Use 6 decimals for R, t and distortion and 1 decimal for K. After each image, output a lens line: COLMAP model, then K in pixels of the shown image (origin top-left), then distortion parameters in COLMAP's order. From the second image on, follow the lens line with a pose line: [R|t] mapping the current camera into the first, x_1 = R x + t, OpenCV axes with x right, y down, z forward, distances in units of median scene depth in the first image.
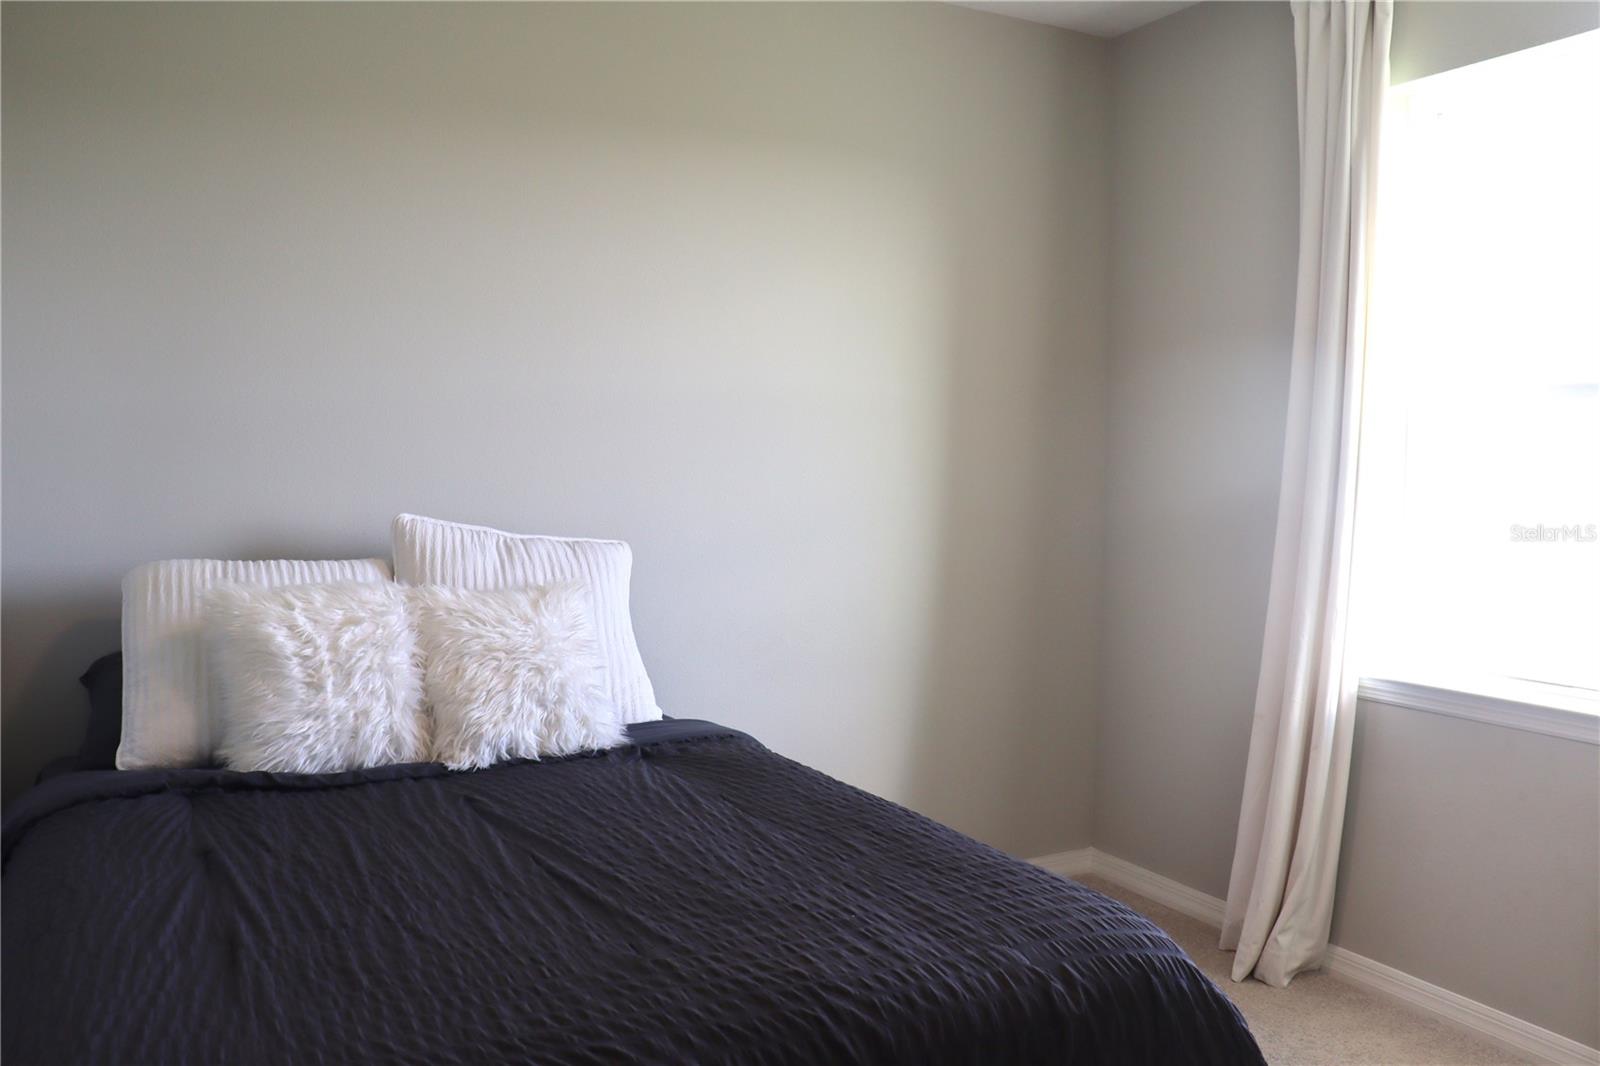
lens RADIAL K [[1321.3, 0, 800.5], [0, 1321.3, 533.9], [0, 0, 1]] dist [-0.149589, 0.109488]
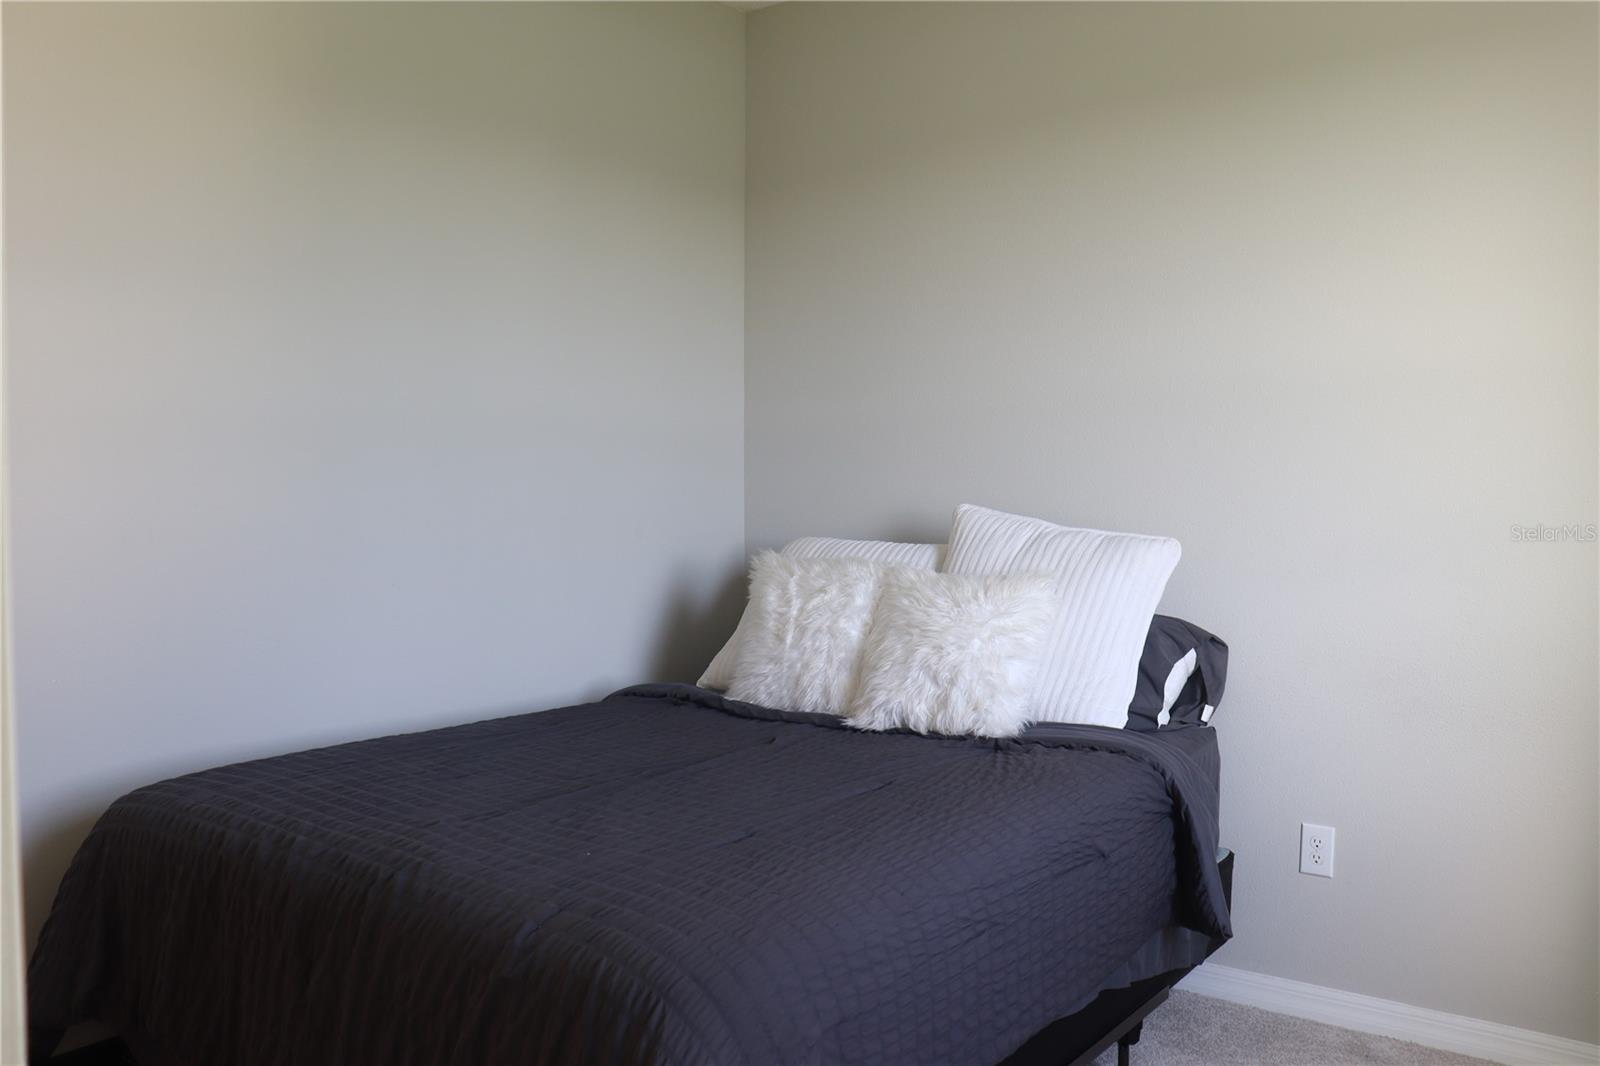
lens RADIAL K [[1321.3, 0, 800.5], [0, 1321.3, 529.2], [0, 0, 1]] dist [-0.149589, 0.109488]
pose [[0.374891, 0.012300, -0.926987, 0.773142], [-0.041170, 0.999146, -0.003393, 0.017243], [0.926154, 0.039436, 0.375077, 0.528560]]
